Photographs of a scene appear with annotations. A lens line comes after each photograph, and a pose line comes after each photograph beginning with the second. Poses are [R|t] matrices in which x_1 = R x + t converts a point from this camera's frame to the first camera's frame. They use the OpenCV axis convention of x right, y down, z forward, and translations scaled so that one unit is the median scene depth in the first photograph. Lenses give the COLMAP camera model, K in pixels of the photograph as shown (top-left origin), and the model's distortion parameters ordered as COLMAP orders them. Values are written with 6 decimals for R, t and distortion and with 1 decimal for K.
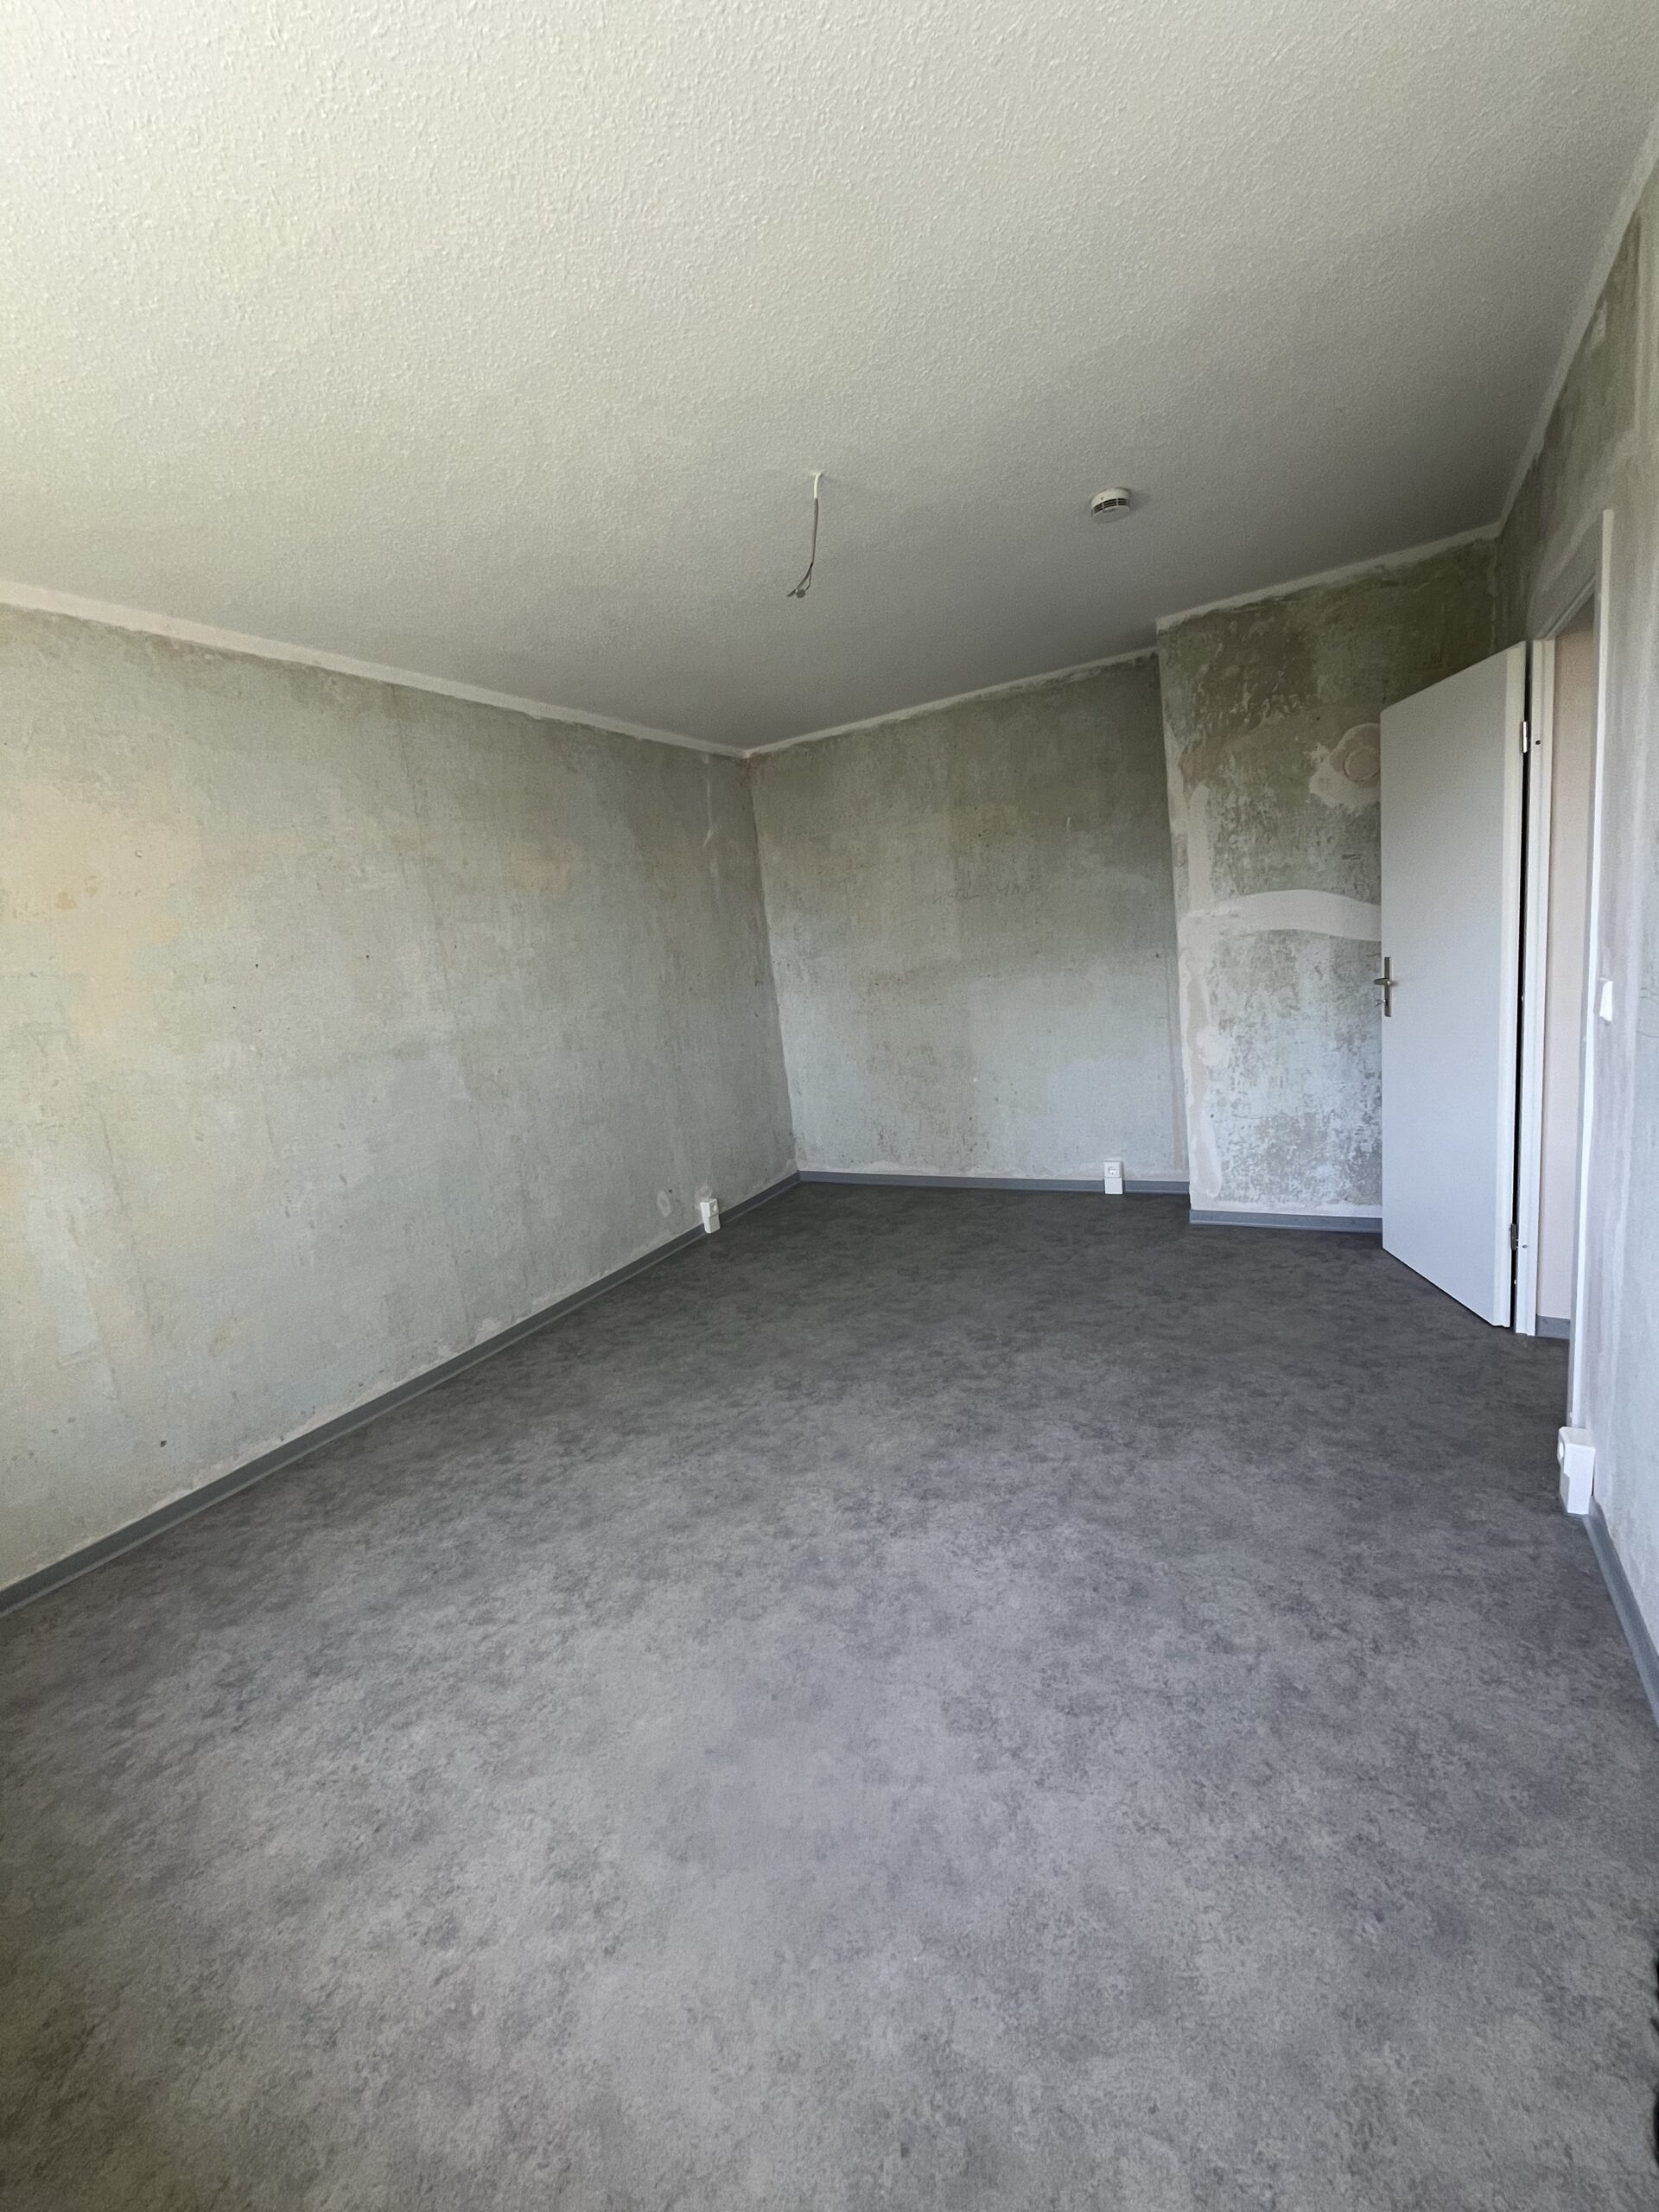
lens RADIAL K [[886.2, 0, 823.1], [0, 886.2, 1121.2], [0, 0, 1]] dist [0.025791, -0.009131]
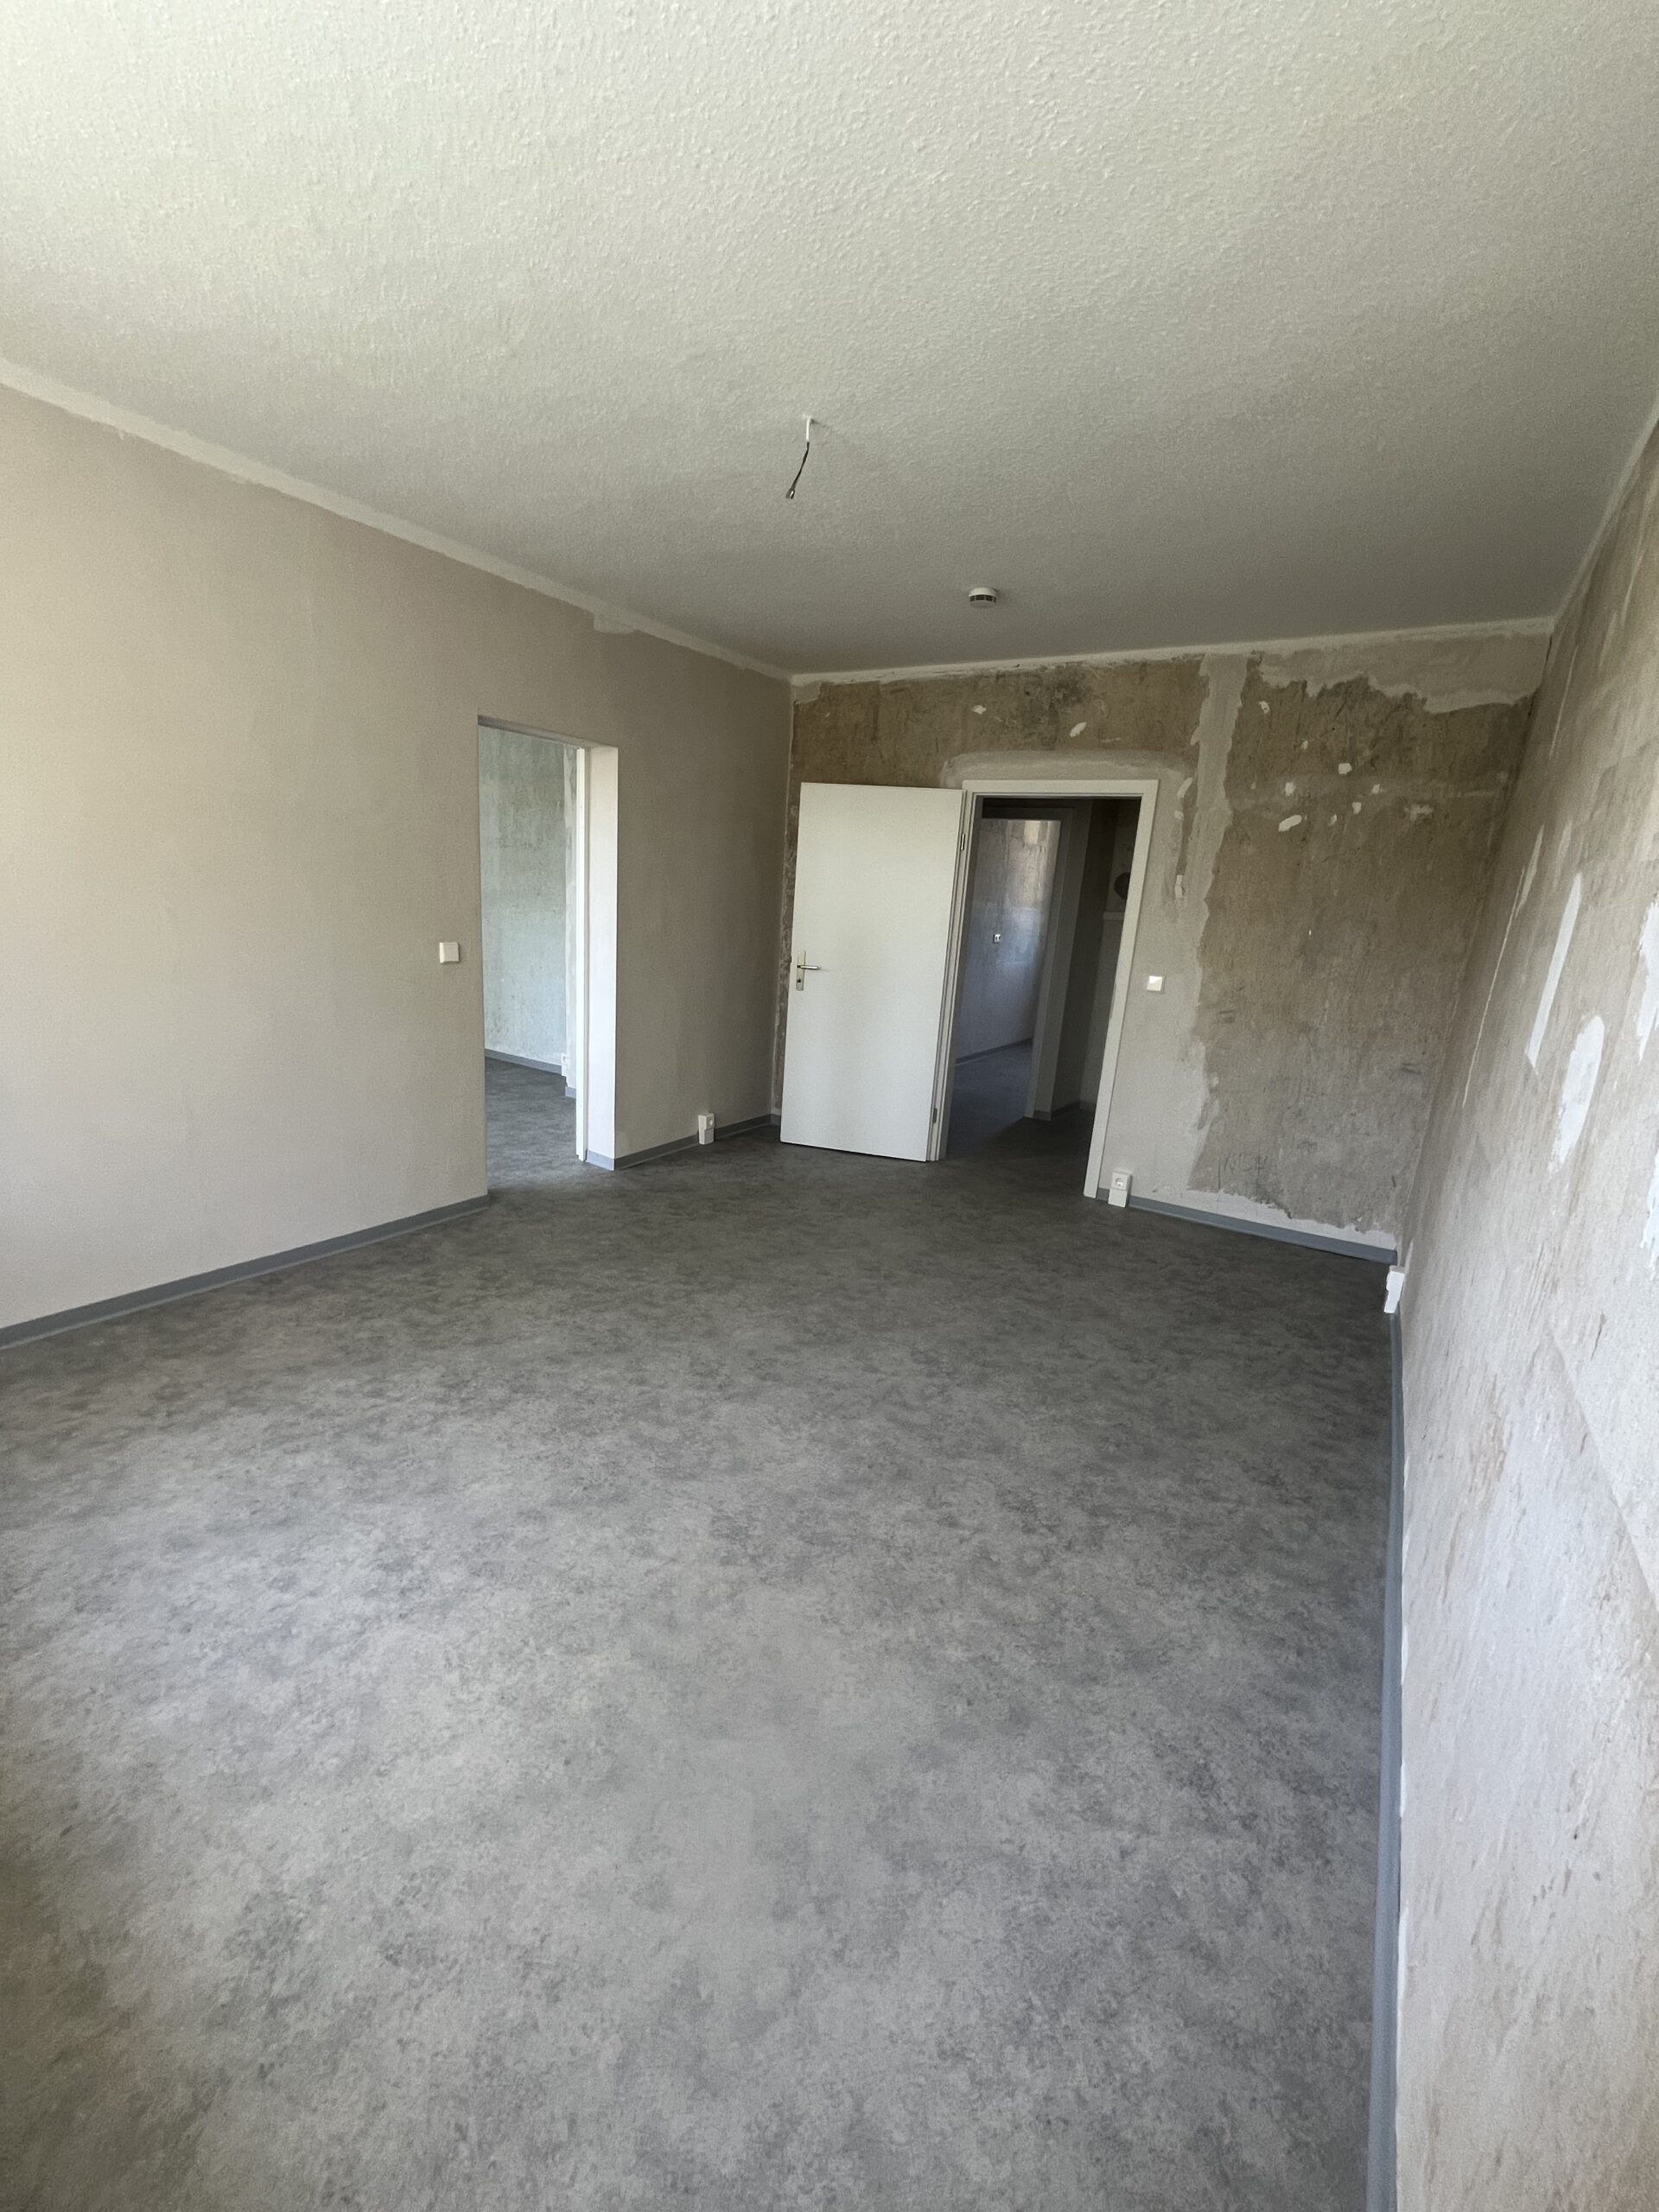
lens RADIAL K [[879.3, 0, 829.5], [0, 879.3, 1106.0], [0, 0, 1]] dist [-0.002176, -0.000131]
pose [[0.980088, 0.198547, -0.002449, 0.156535], [-0.198152, 0.978783, 0.052143, -0.006122], [0.012750, -0.050620, 0.998637, -0.166763]]
